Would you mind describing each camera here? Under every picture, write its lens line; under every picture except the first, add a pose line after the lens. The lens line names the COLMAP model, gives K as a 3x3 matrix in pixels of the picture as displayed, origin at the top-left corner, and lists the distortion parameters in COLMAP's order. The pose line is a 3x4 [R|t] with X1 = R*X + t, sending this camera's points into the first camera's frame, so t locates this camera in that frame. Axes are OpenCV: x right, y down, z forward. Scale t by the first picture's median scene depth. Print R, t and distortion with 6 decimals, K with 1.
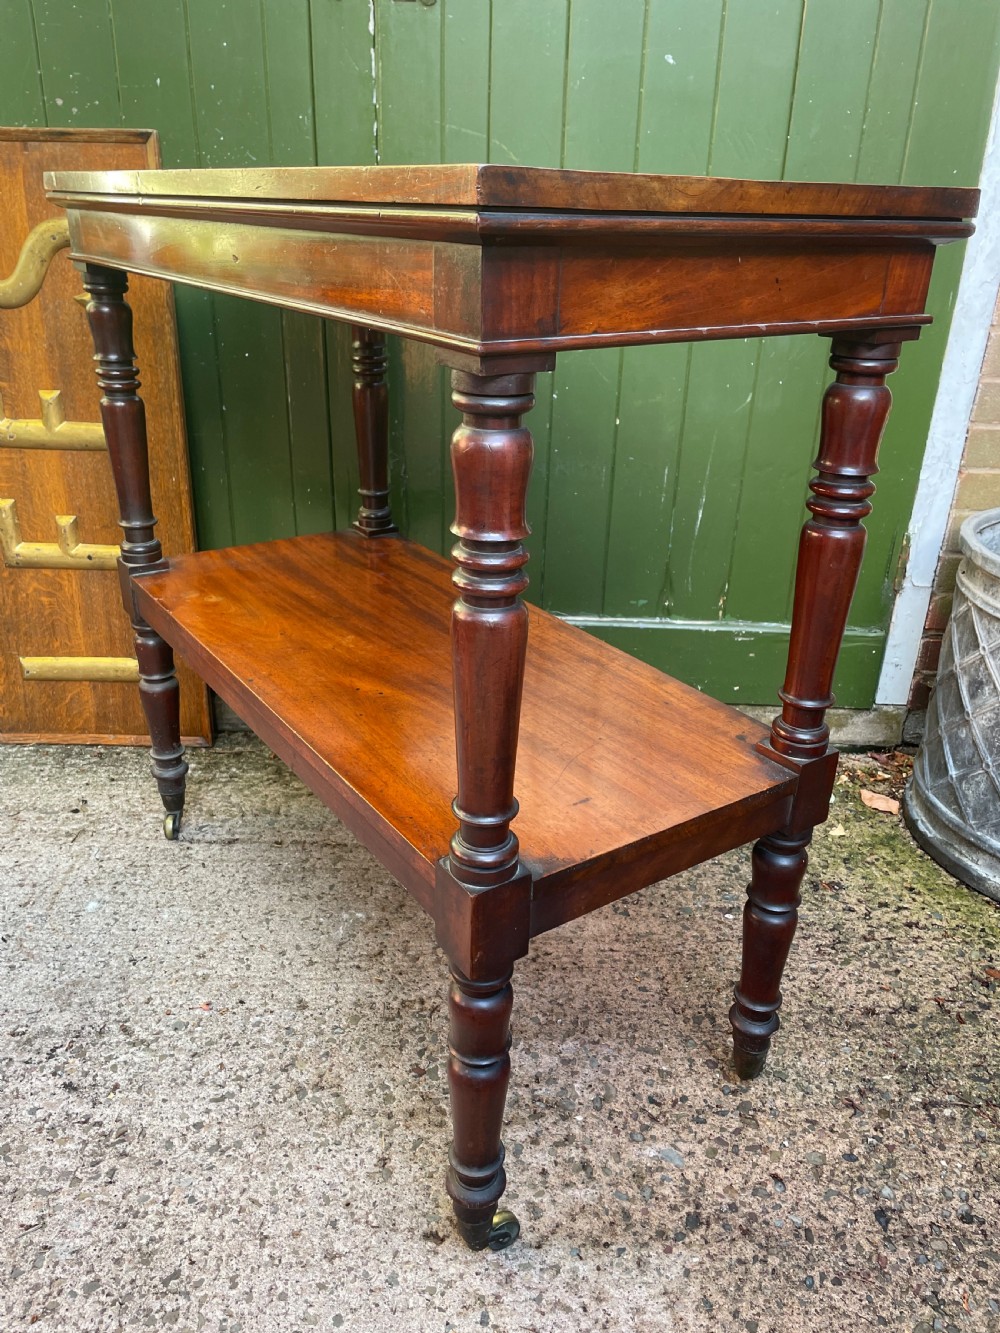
lens RADIAL K [[1012.1, 0, 510.3], [0, 1012.1, 668.4], [0, 0, 1]] dist [0.079301, -0.110640]
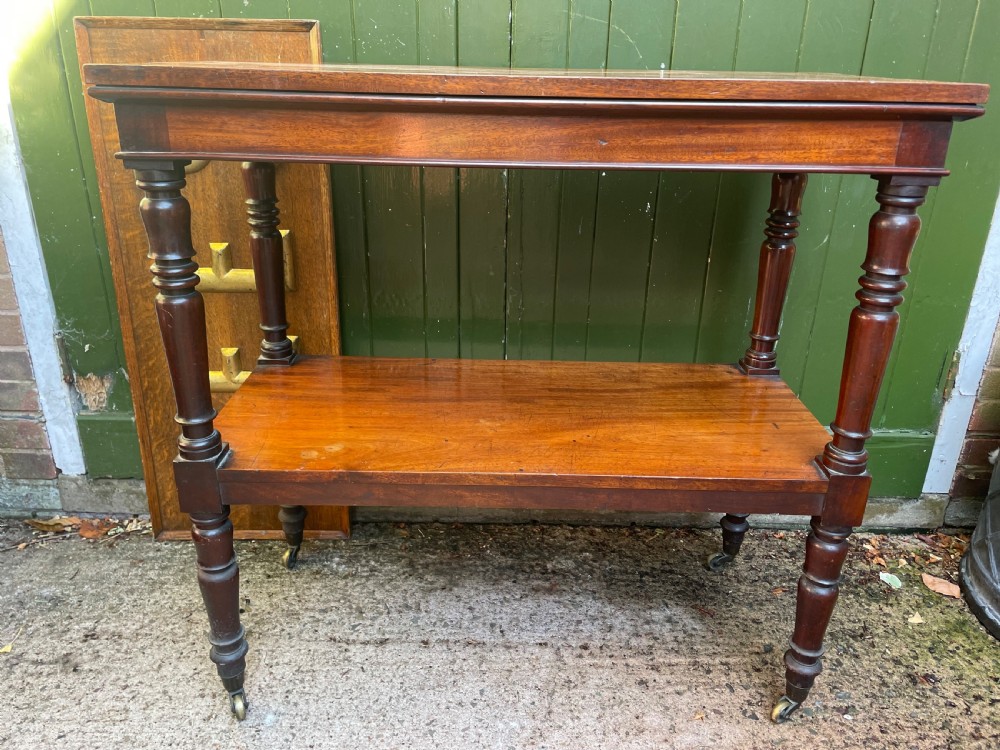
lens RADIAL K [[759.3, 0, 502.5], [0, 759.3, 365.1], [0, 0, 1]] dist [0.079301, -0.110640]
pose [[0.999859, -0.014714, 0.008135, -0.163895], [0.014969, 0.999371, -0.032159, -0.118458], [-0.007657, 0.032276, 0.999450, 0.166823]]
